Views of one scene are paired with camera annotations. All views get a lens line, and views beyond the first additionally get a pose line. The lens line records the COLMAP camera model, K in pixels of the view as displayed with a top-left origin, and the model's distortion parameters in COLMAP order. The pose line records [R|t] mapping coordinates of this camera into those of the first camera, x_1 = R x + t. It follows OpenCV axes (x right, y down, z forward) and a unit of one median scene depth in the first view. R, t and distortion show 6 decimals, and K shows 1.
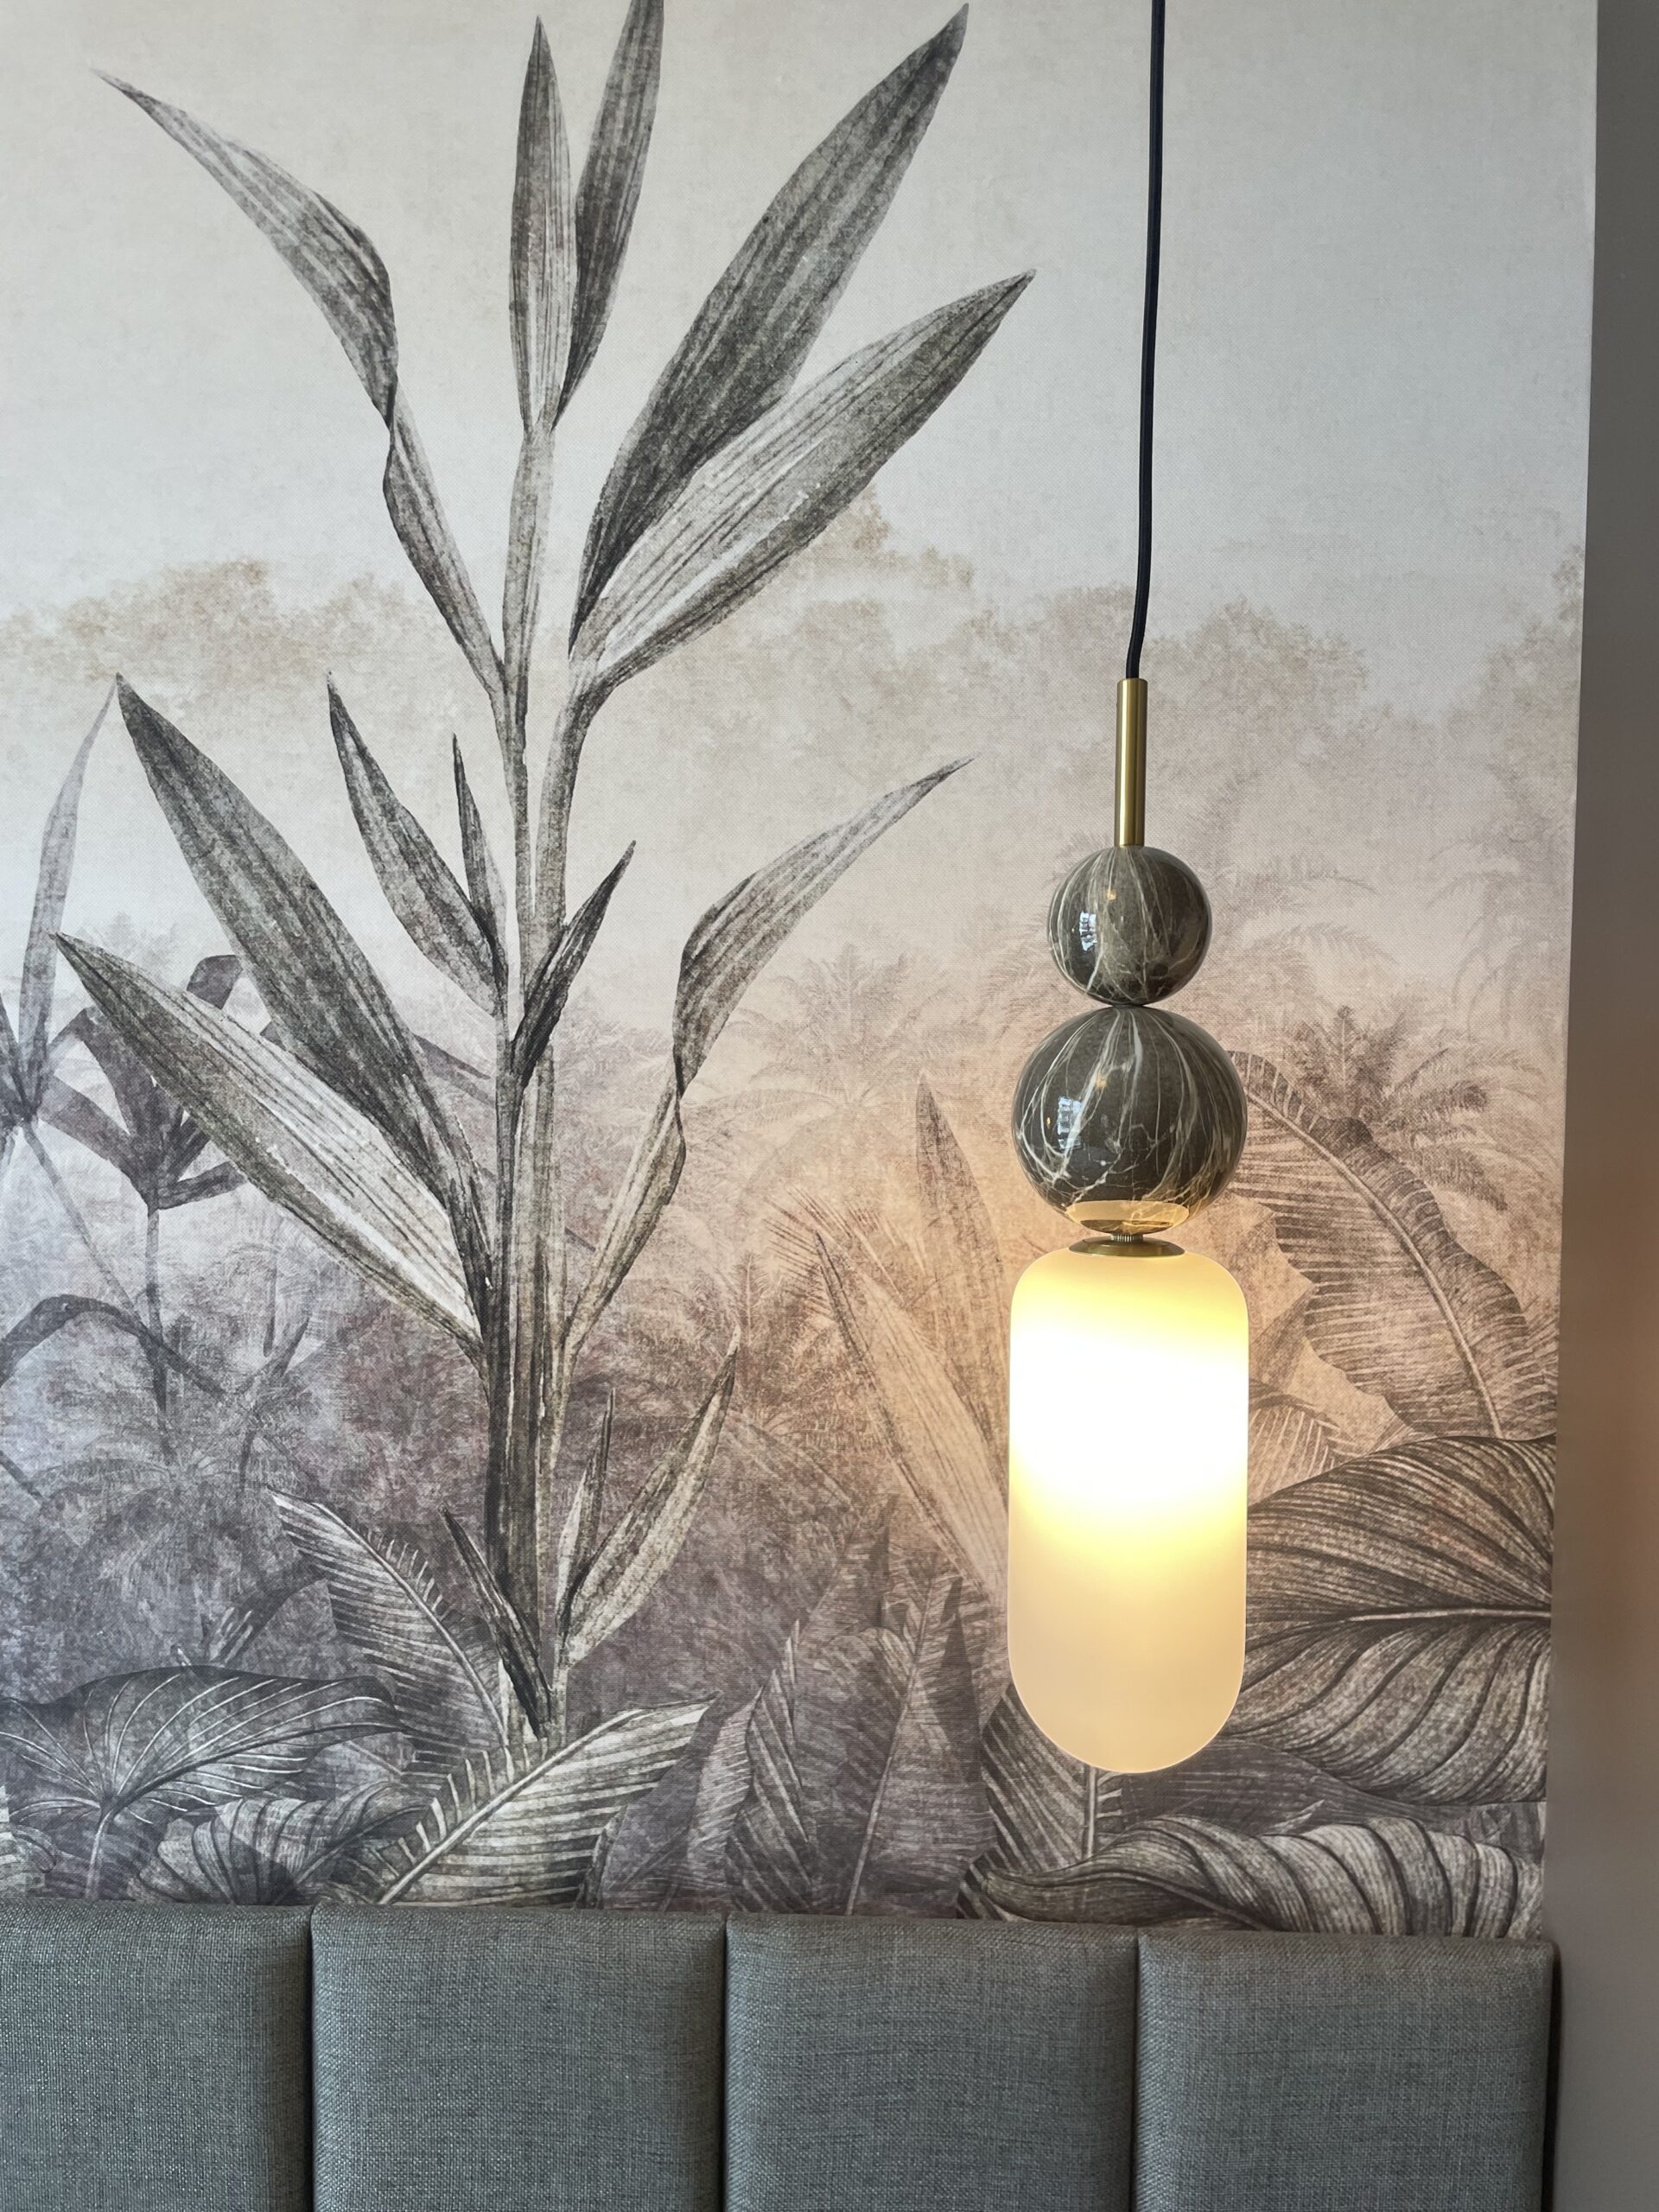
lens RADIAL K [[1684.1, 0, 825.4], [0, 1684.1, 1103.6], [0, 0, 1]] dist [0.076764, -0.109493]
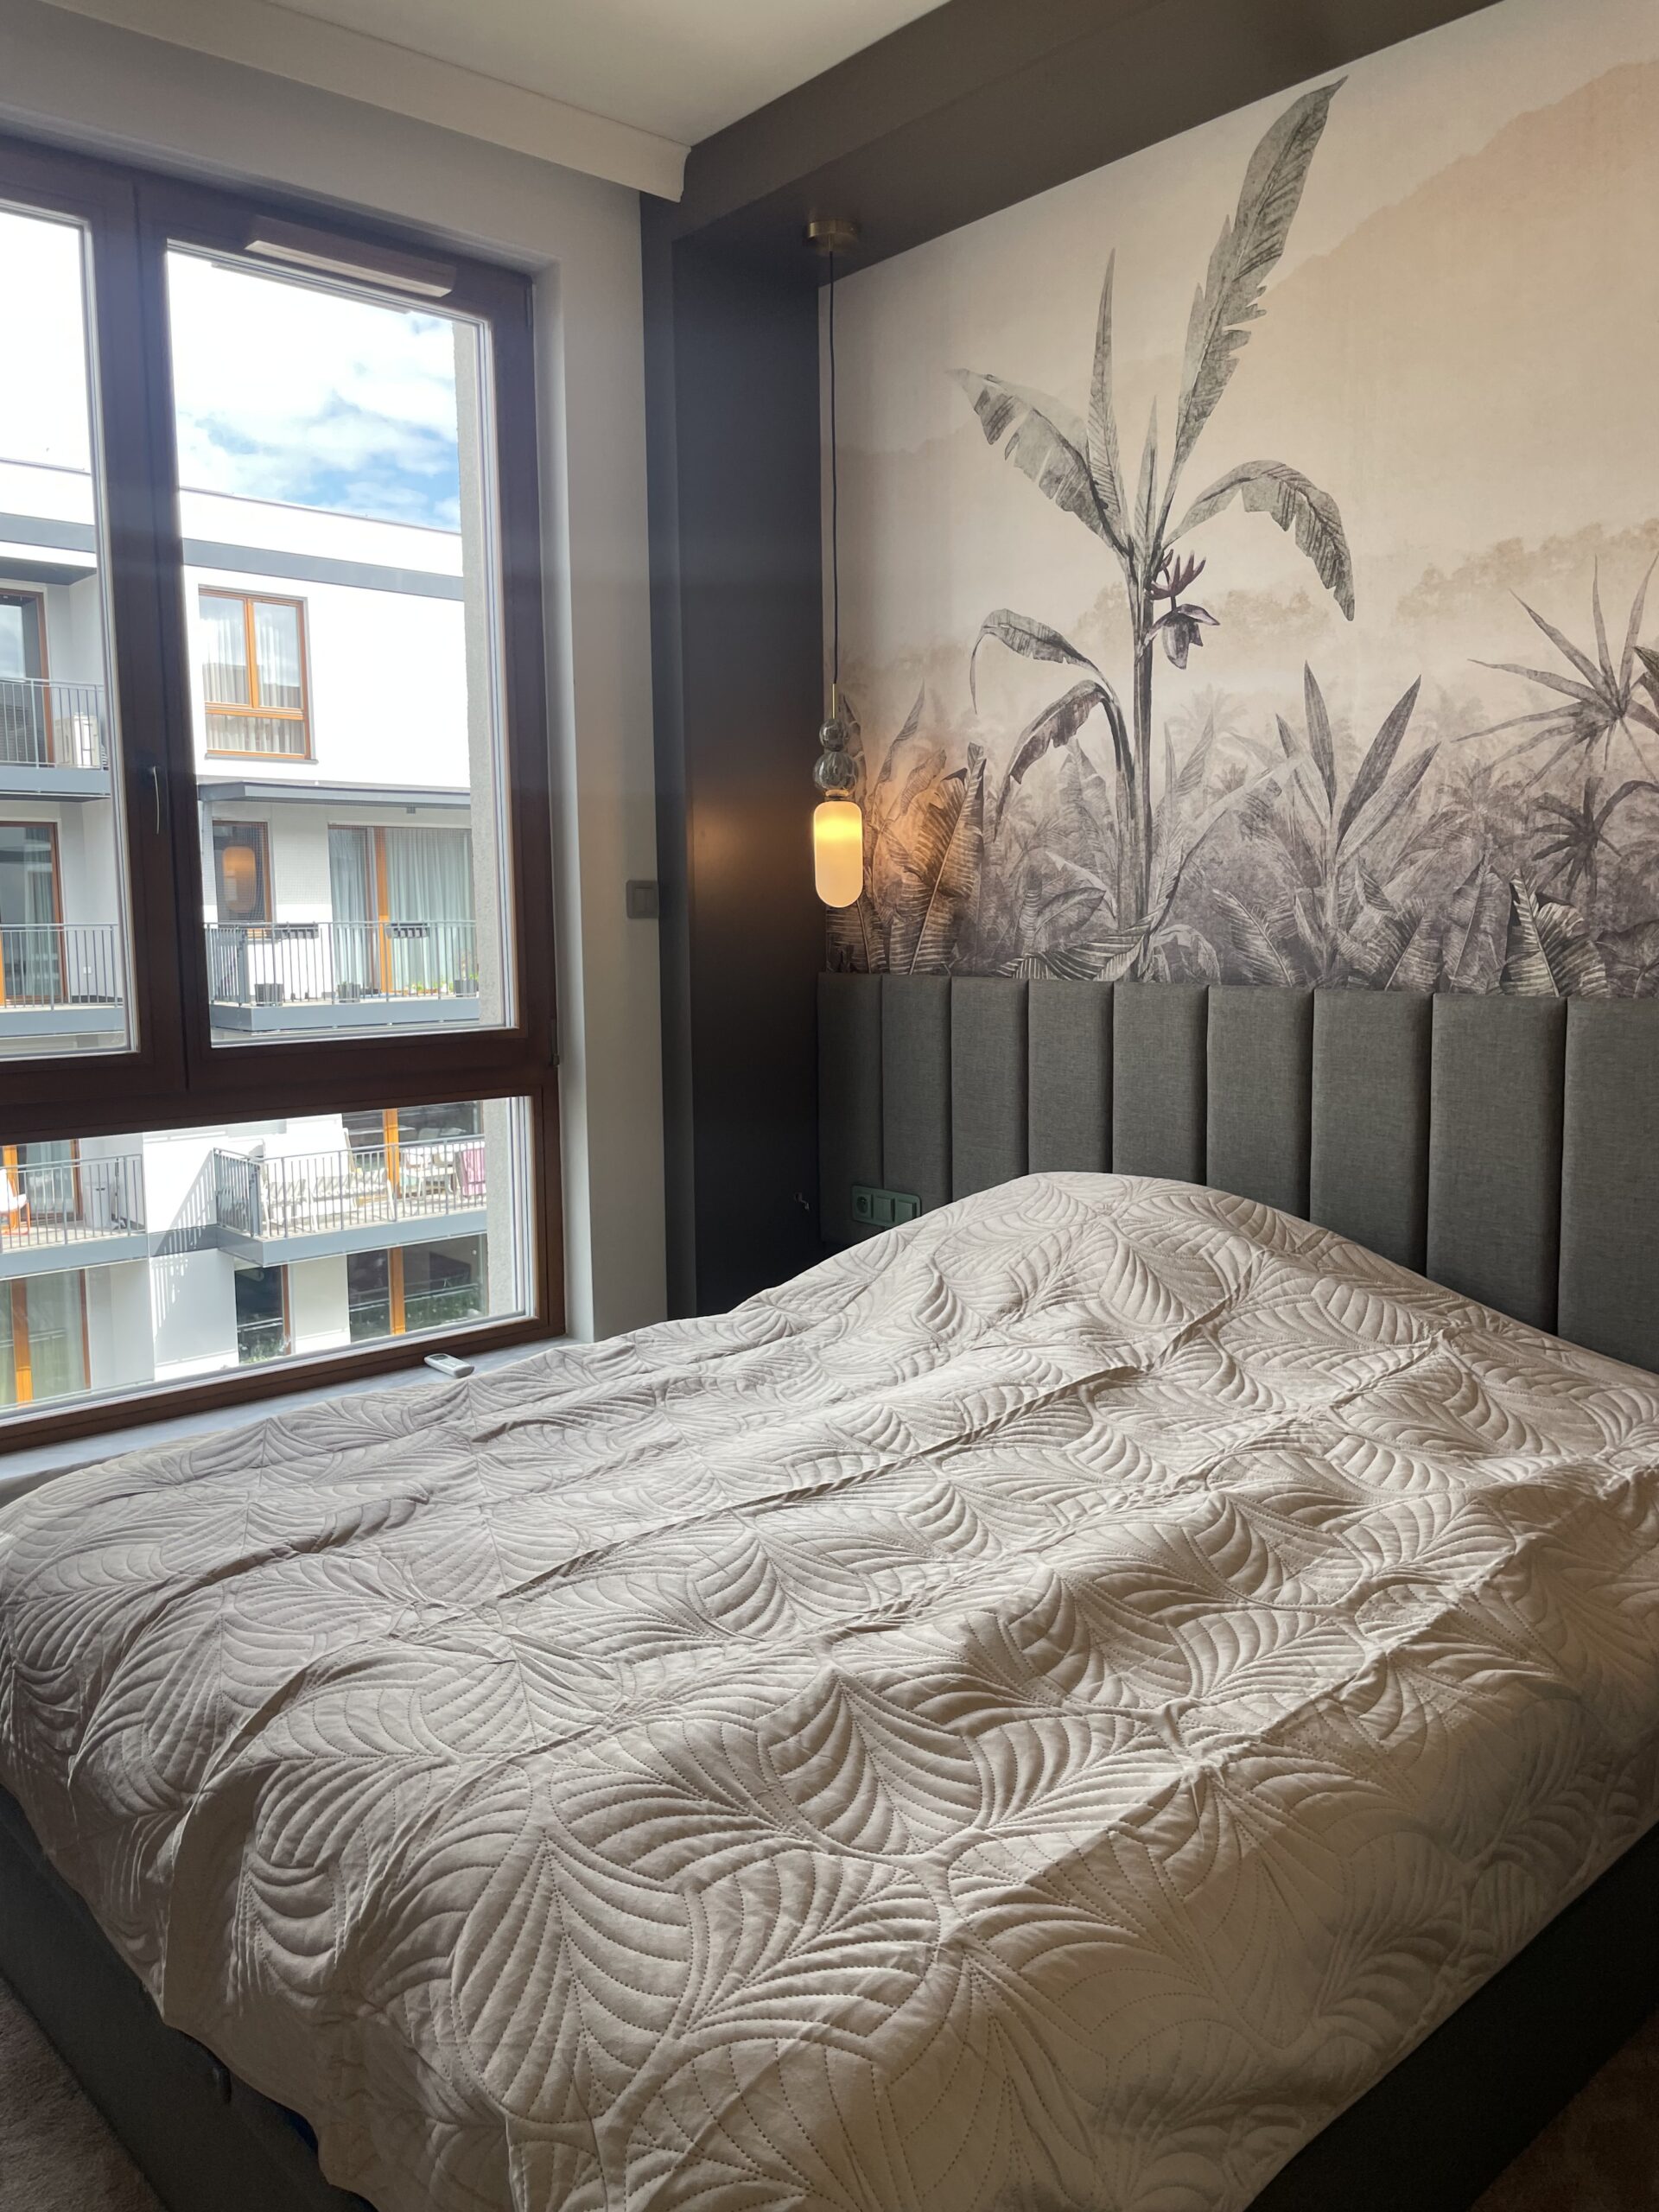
lens RADIAL K [[1684.1, 0, 825.4], [0, 1684.1, 1103.6], [0, 0, 1]] dist [0.076764, -0.109493]
pose [[0.671053, 0.054863, -0.739376, 0.736459], [0.002368, 0.997095, 0.076136, 0.417096], [0.741405, -0.052842, 0.668974, -1.820482]]
